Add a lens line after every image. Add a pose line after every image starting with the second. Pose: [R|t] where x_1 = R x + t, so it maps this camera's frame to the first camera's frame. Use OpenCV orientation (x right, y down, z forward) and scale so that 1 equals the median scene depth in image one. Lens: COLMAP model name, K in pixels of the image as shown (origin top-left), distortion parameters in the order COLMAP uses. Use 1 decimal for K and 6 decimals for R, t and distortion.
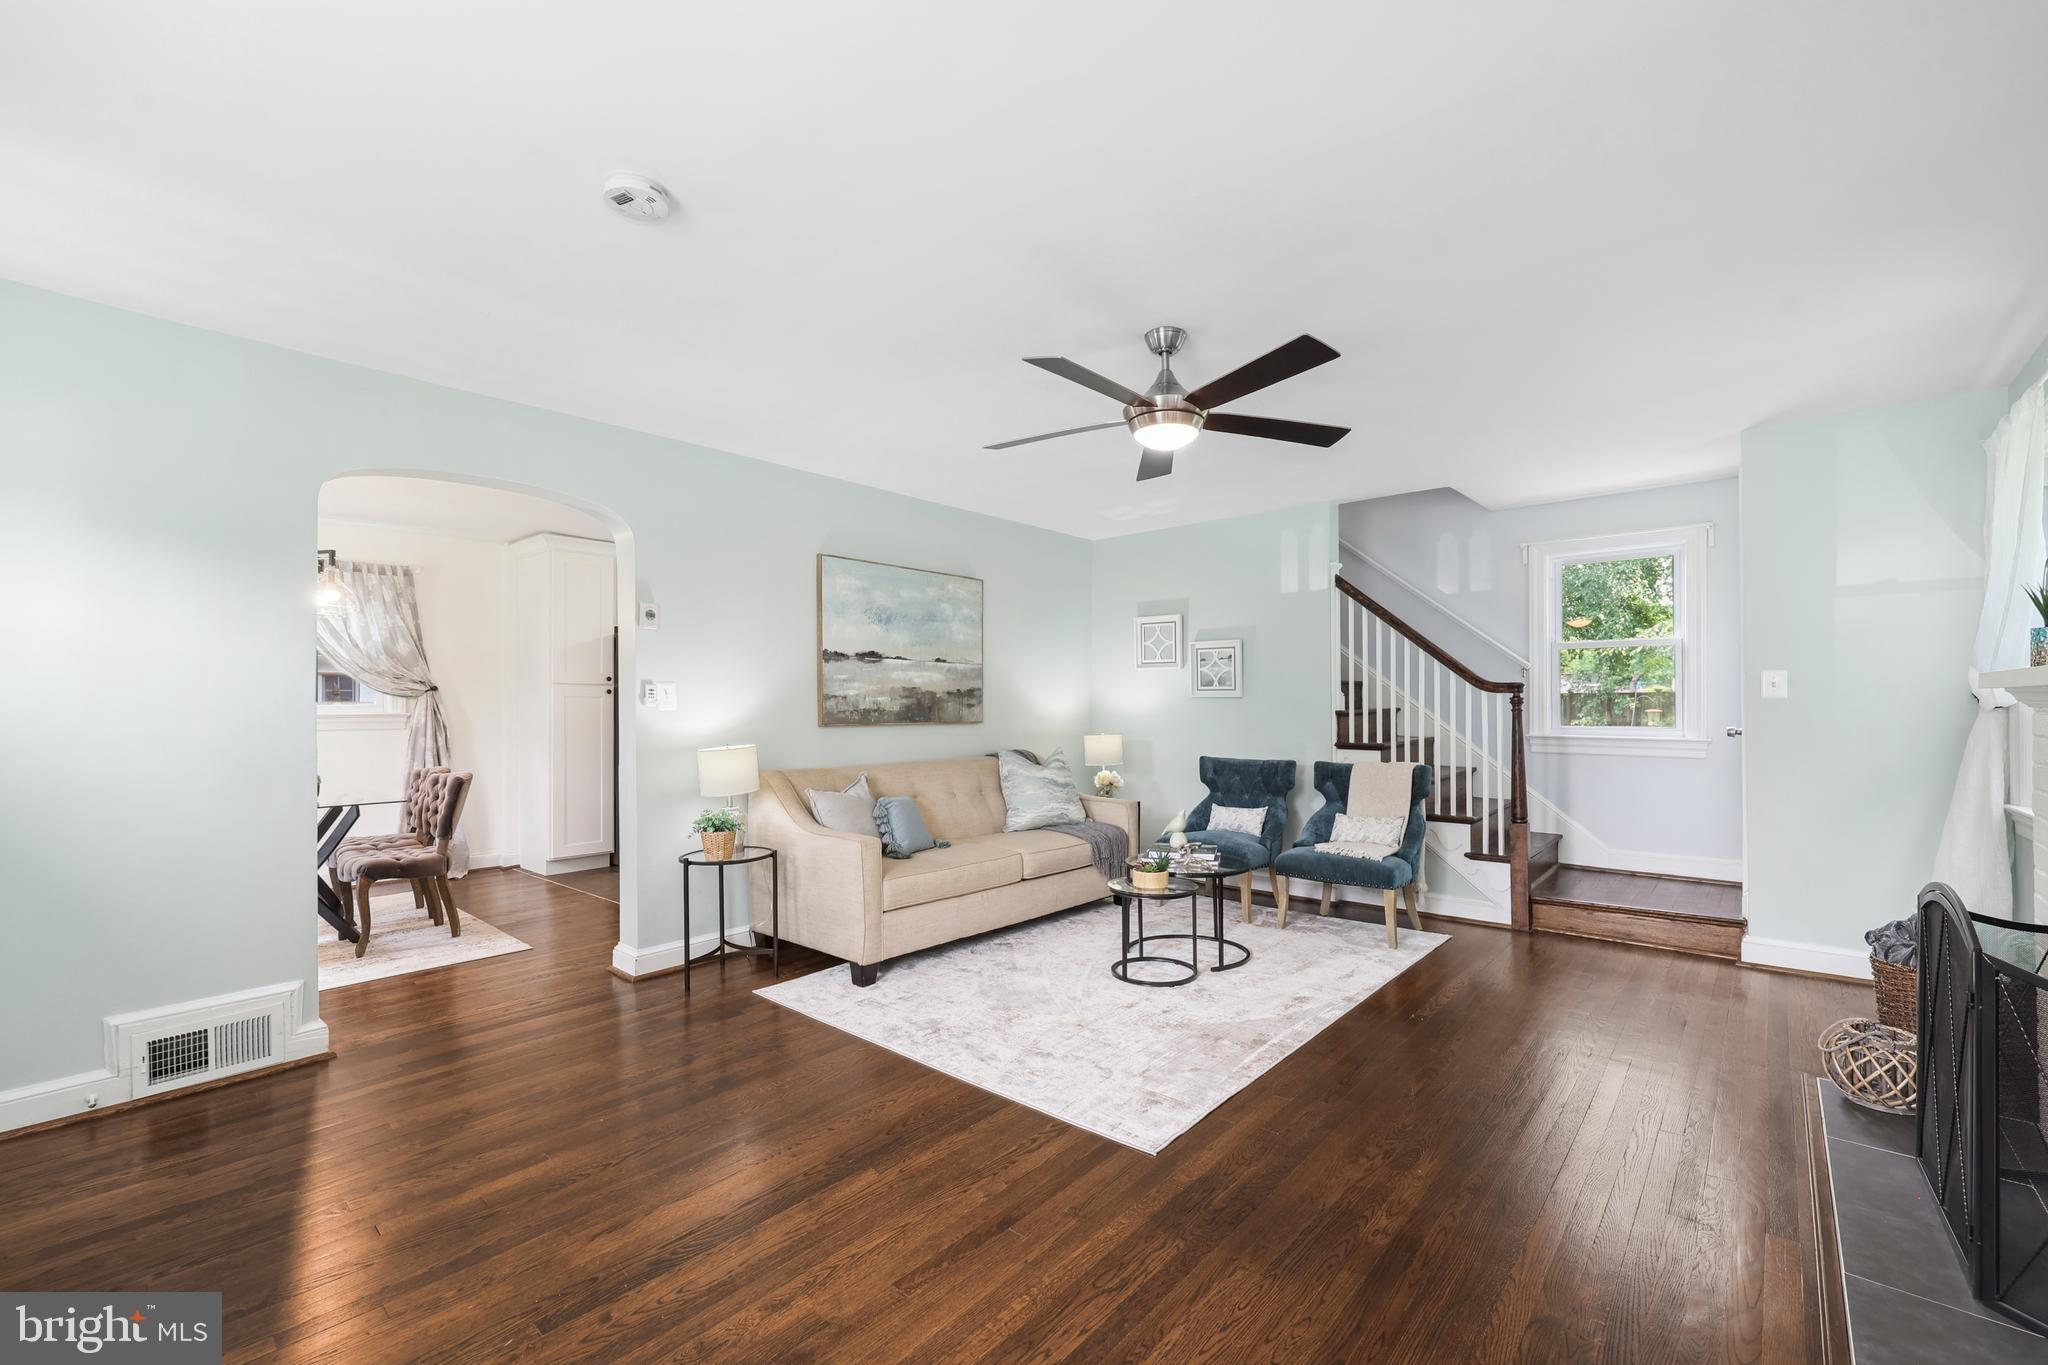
lens RADIAL K [[854.8, 0, 1020.9], [0, 854.8, 696.5], [0, 0, 1]] dist [0.003021, 0.000036]
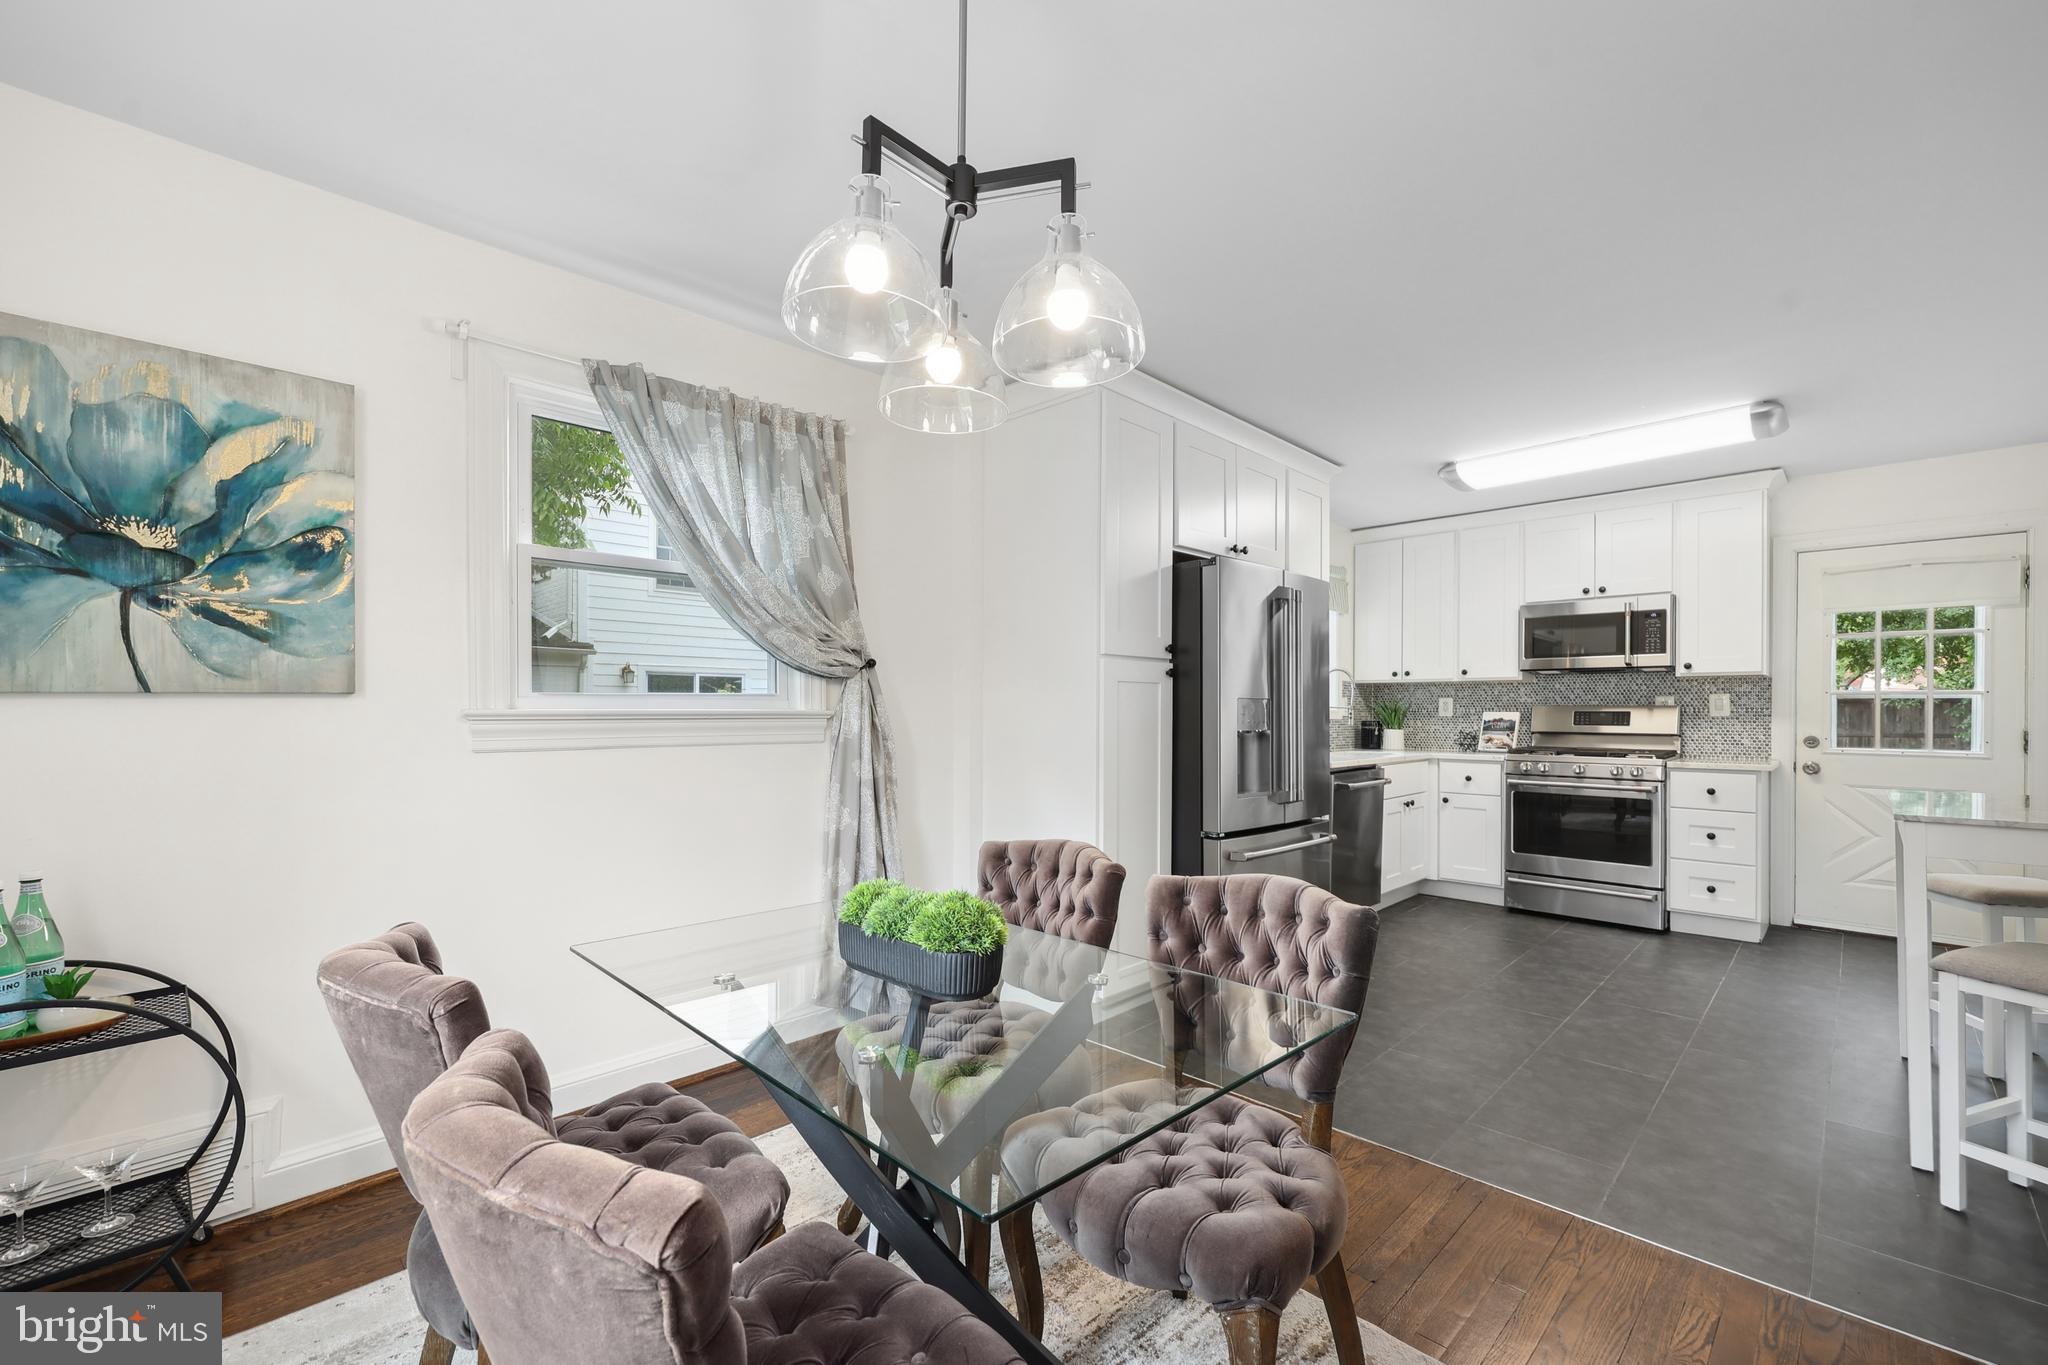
lens RADIAL K [[854.8, 0, 1021.2], [0, 854.8, 712.8], [0, 0, 1]] dist [0.003021, 0.000036]
pose [[0.997628, 0.010590, -0.068015, -0.642919], [-0.009752, 0.999872, 0.012645, 0.015158], [0.068140, -0.011952, 0.997604, 0.559077]]
